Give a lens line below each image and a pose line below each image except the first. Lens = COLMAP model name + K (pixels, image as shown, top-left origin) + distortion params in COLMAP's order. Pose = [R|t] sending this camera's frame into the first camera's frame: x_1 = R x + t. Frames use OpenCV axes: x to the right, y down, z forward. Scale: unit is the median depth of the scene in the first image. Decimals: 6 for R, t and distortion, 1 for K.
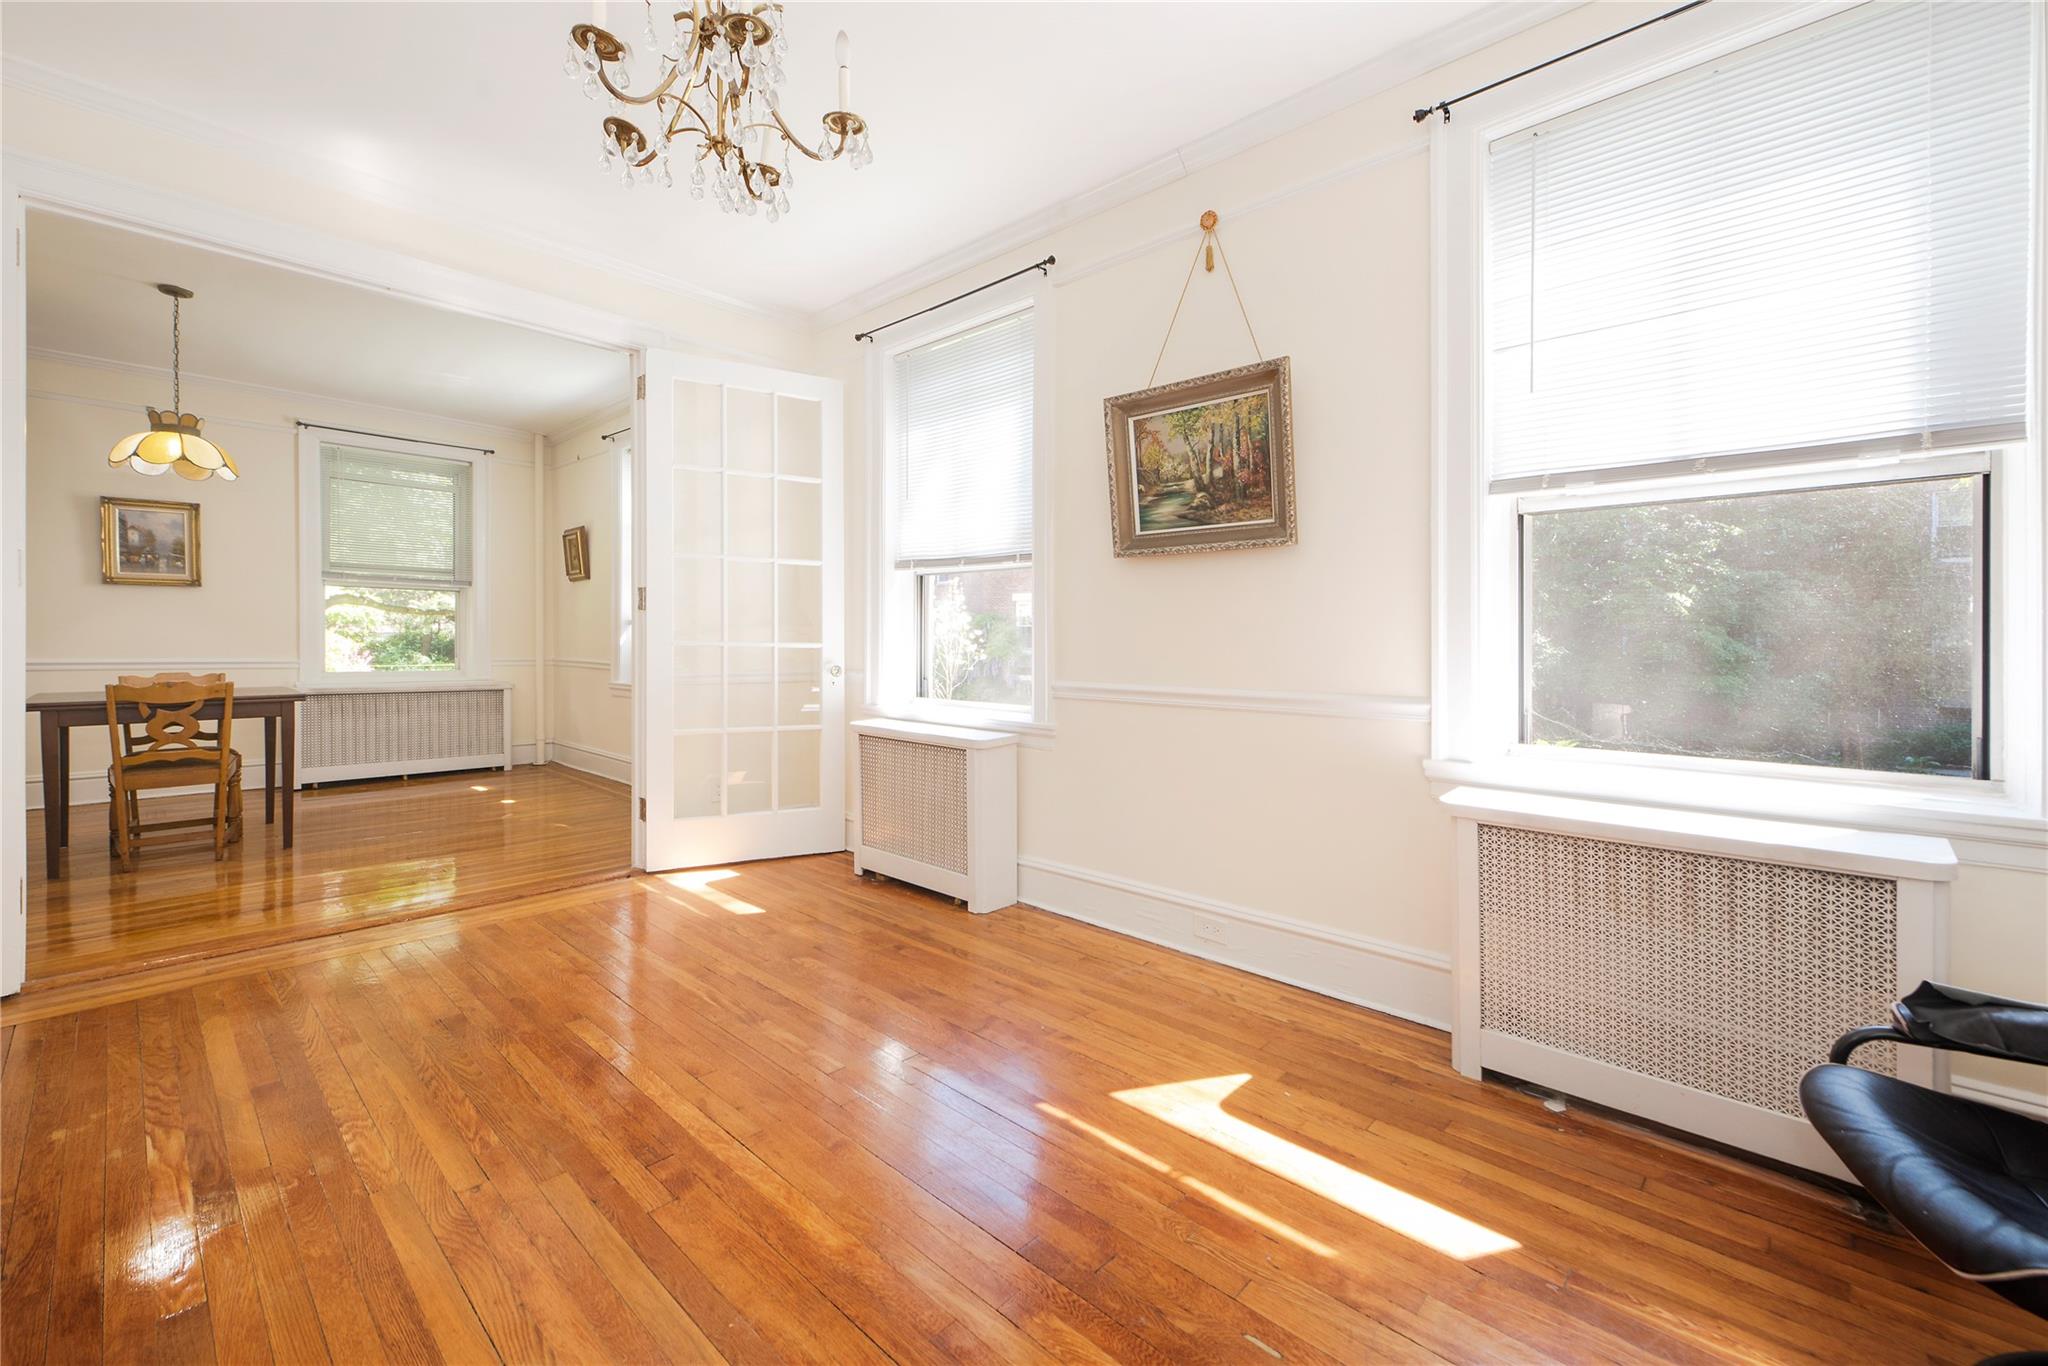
lens RADIAL K [[850.6, 0, 1023.6], [0, 850.6, 652.5], [0, 0, 1]] dist [0.011957, -0.000132]
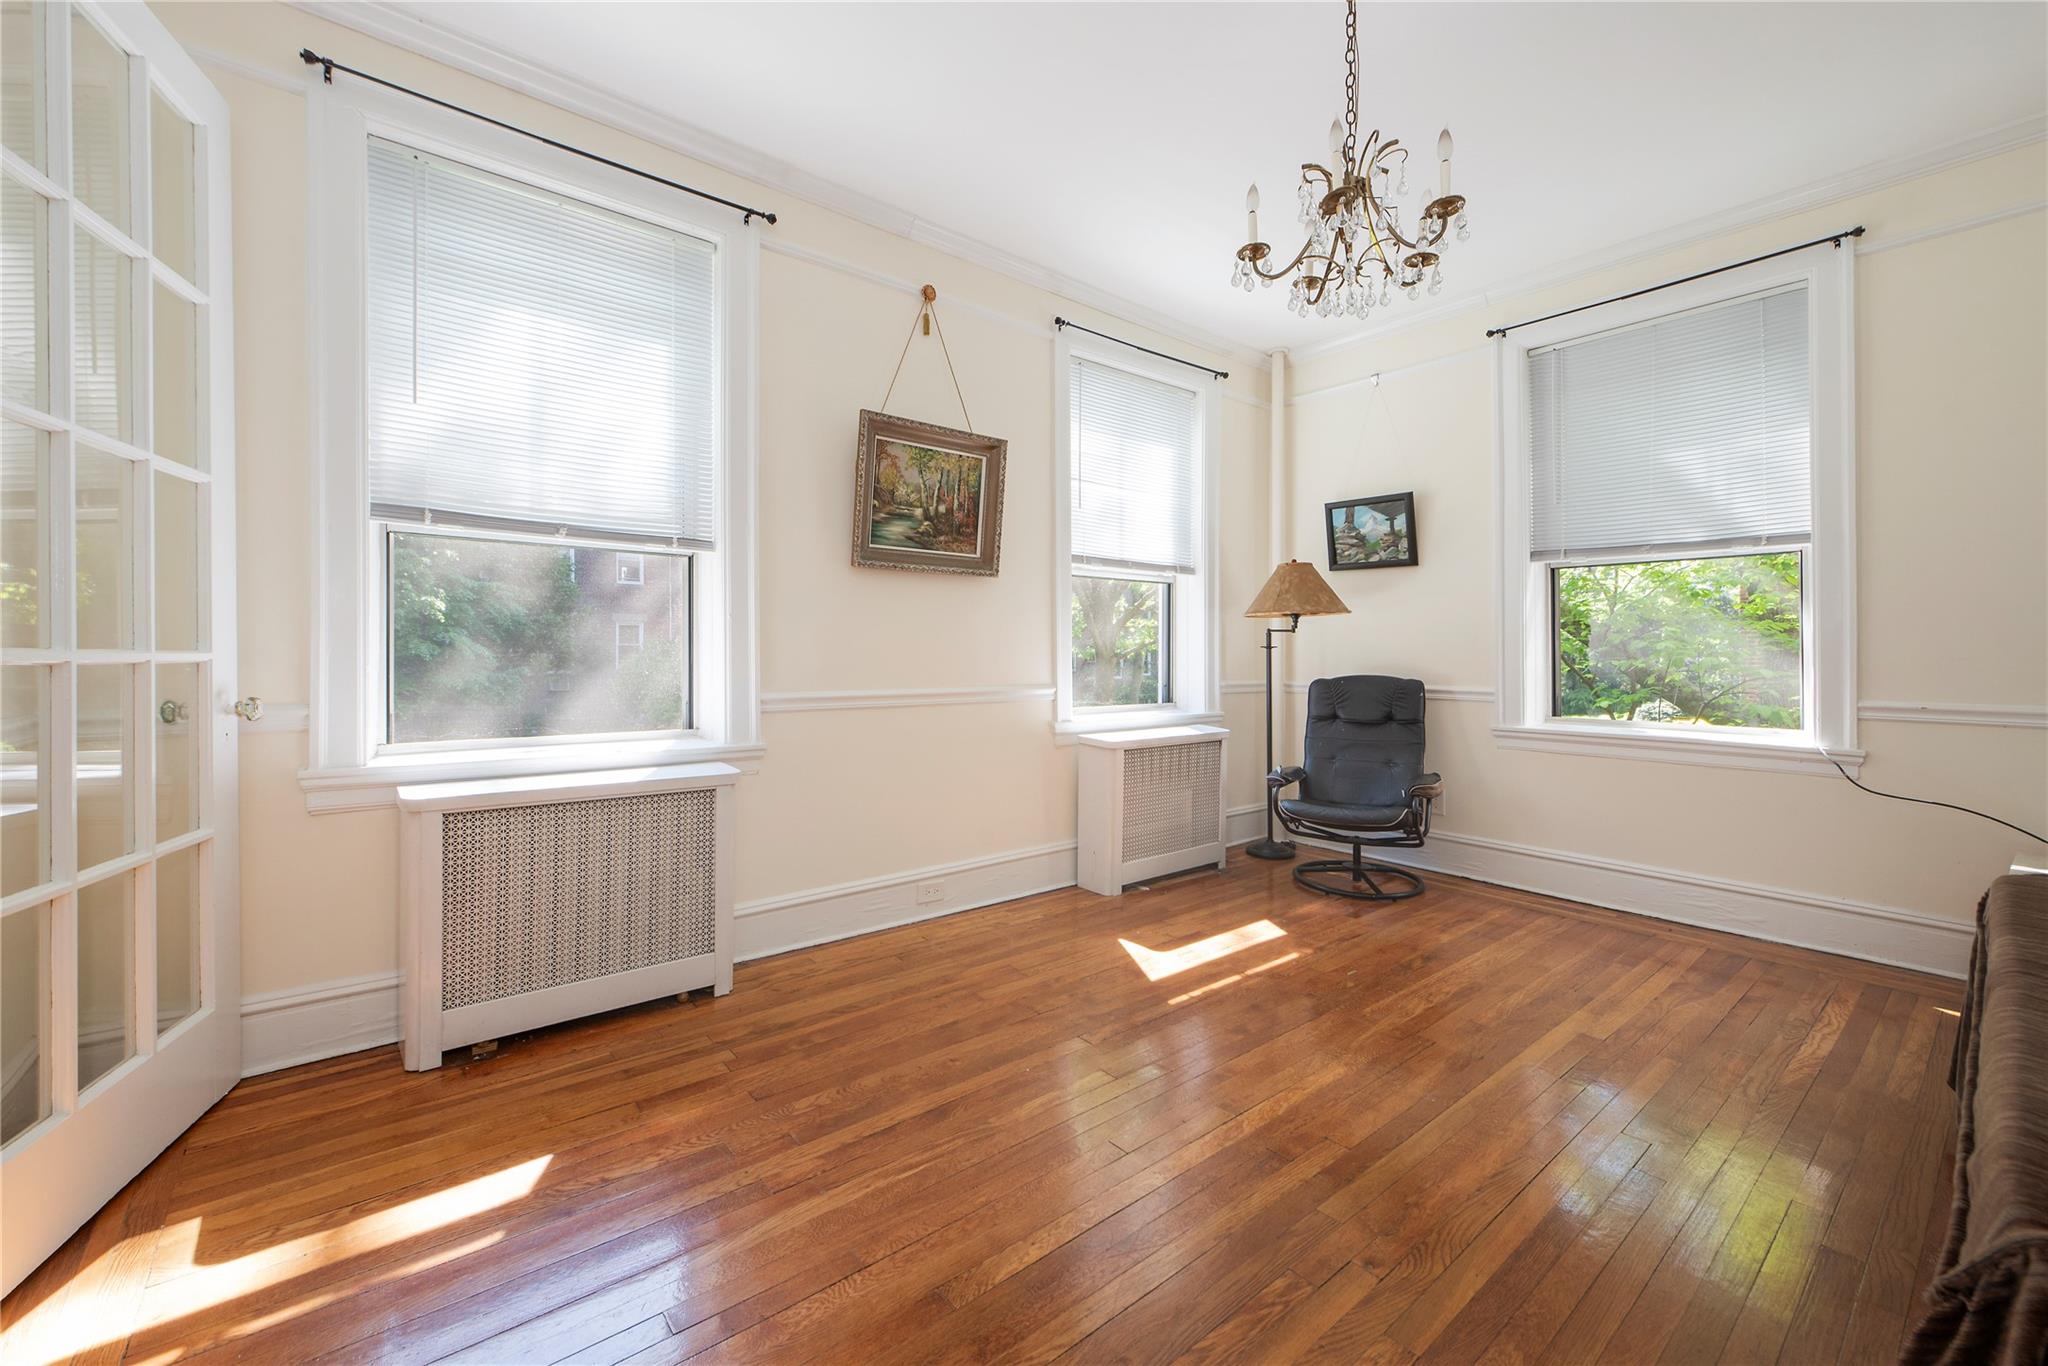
lens RADIAL K [[831.9, 0, 1023.1], [0, 831.9, 641.6], [0, 0, 1]] dist [0.015547, -0.000025]
pose [[0.129067, 0.002807, 0.991632, -0.917861], [0.005446, 0.999979, -0.003540, -0.017954], [-0.991621, 0.005857, 0.129049, 0.728715]]
